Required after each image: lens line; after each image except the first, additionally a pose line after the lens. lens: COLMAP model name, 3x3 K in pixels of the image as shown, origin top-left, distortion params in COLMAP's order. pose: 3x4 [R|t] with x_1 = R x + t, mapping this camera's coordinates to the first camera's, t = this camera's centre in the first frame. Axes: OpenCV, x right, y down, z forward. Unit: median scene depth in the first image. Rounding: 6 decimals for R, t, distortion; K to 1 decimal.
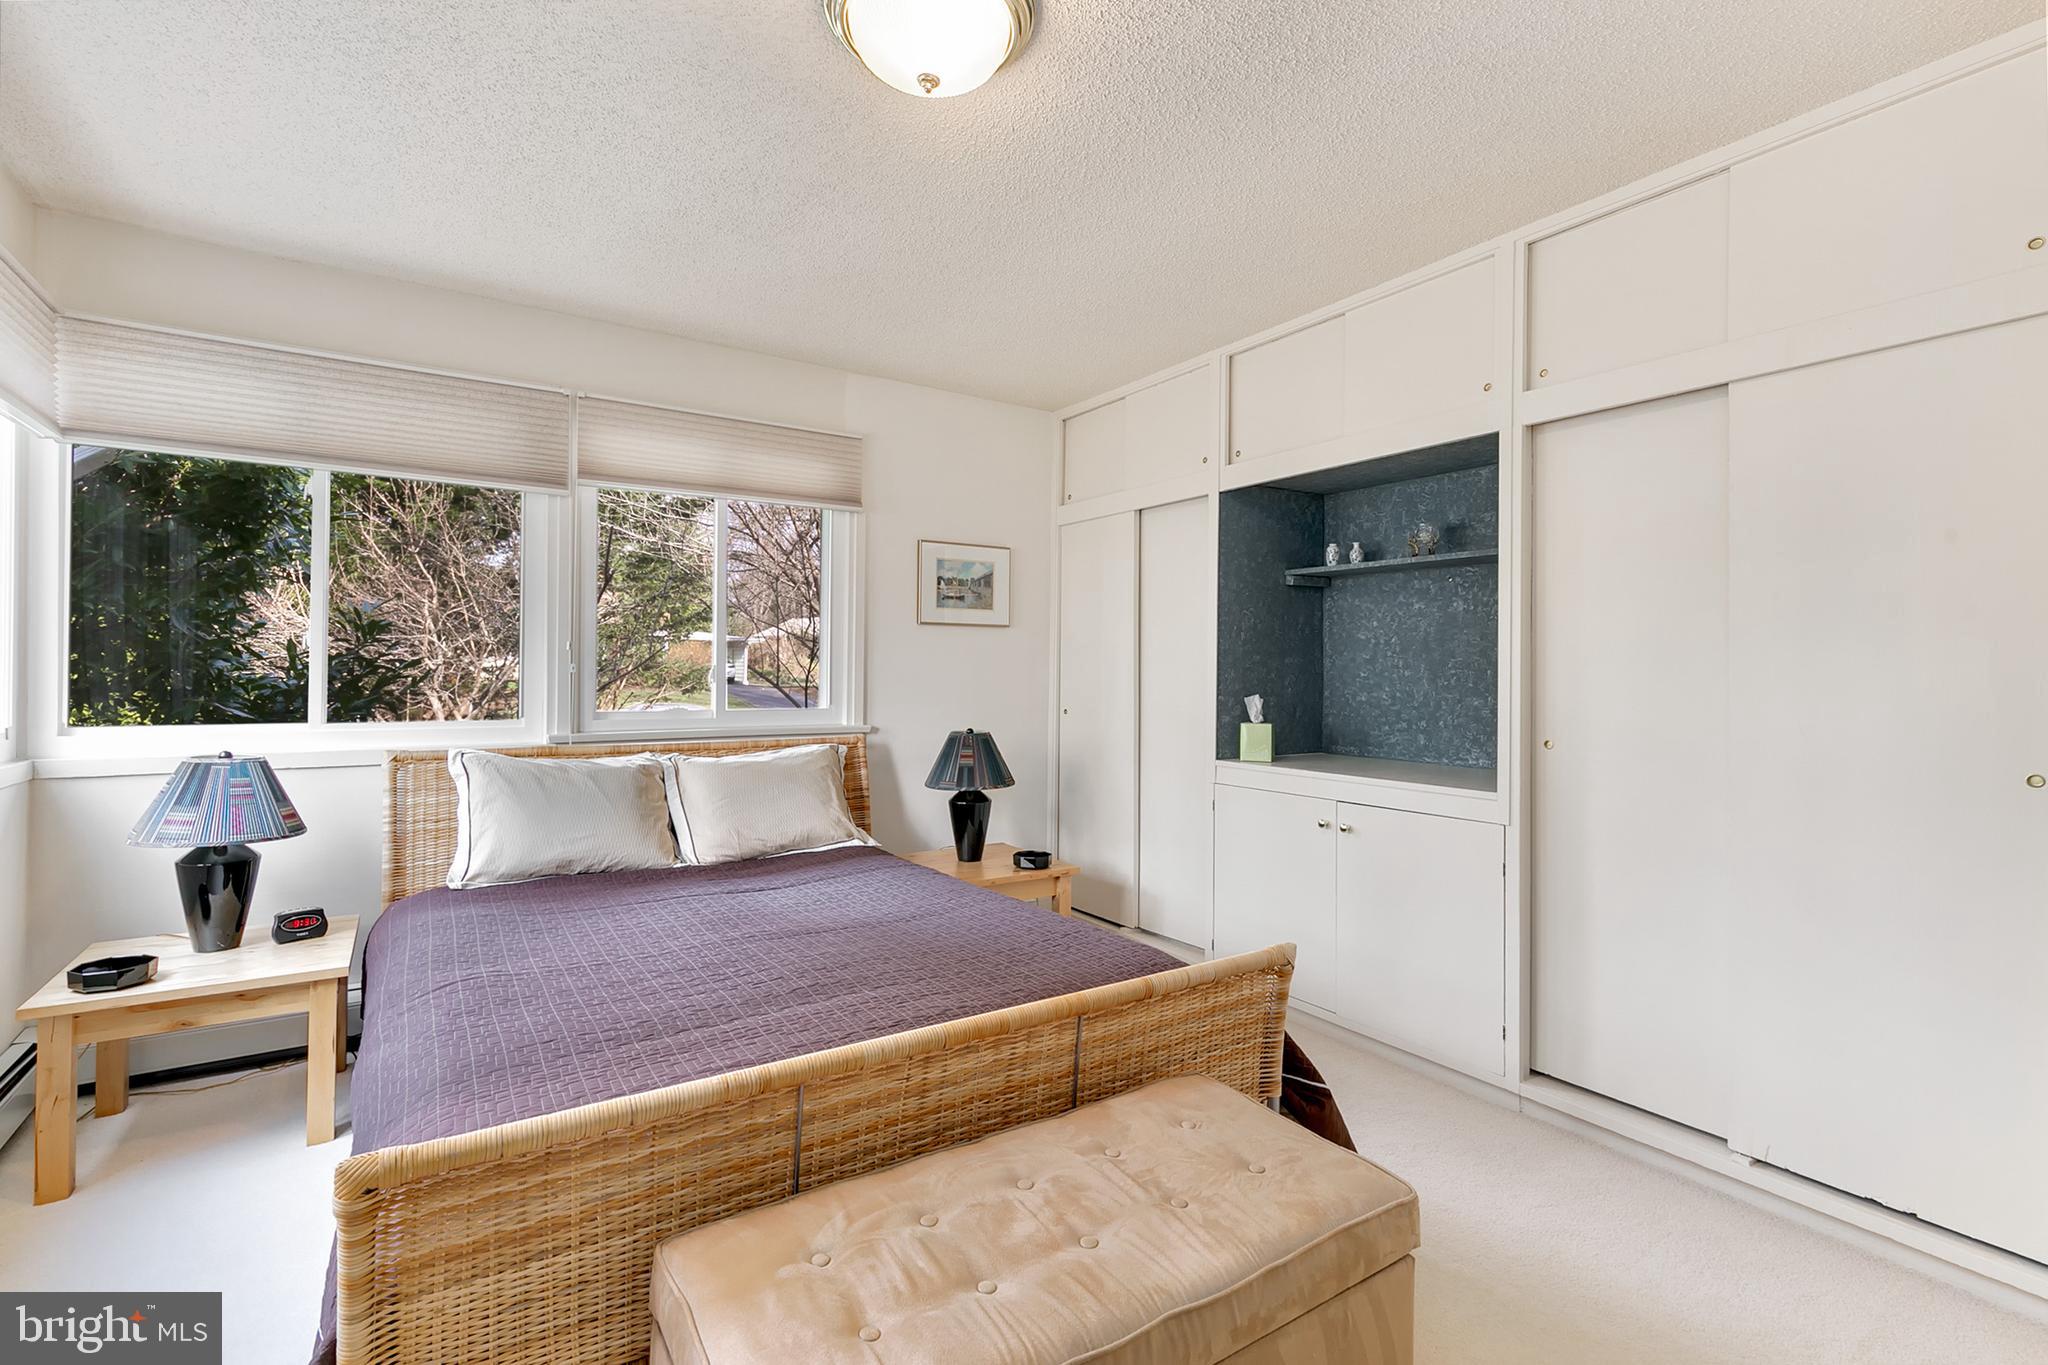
lens RADIAL K [[926.9, 0, 1025.6], [0, 926.9, 669.4], [0, 0, 1]] dist [0.009853, -0.001812]
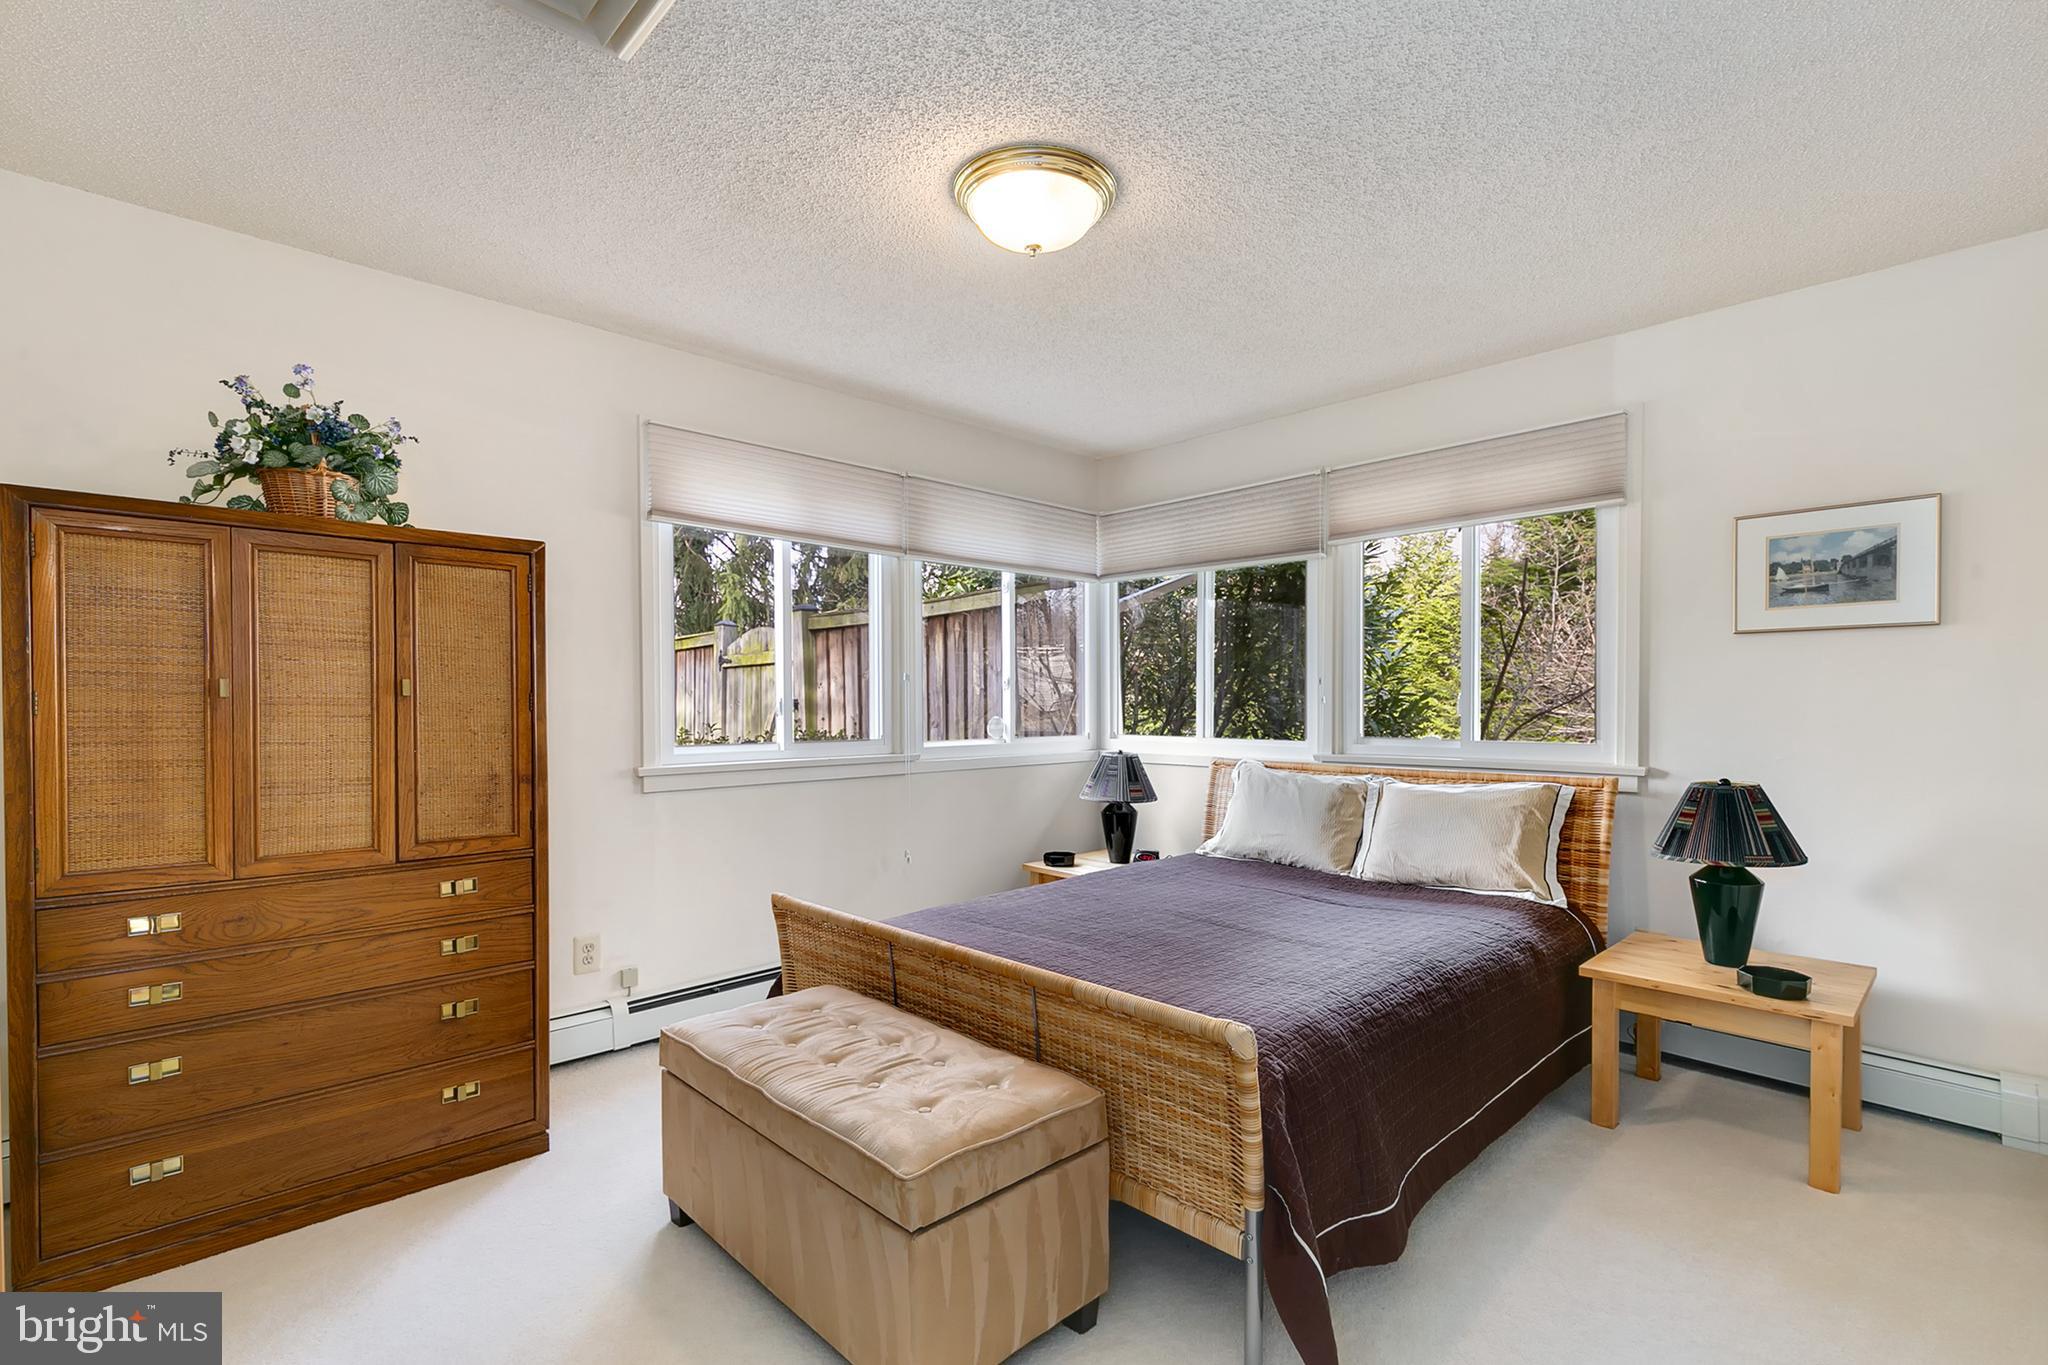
lens RADIAL K [[953.7, 0, 1025.9], [0, 953.7, 699.2], [0, 0, 1]] dist [0.006247, -0.000339]
pose [[0.175810, -0.009704, -0.984376, 0.571825], [0.006664, 0.999940, -0.008667, 0.005622], [0.984401, -0.005036, 0.175865, 0.348026]]
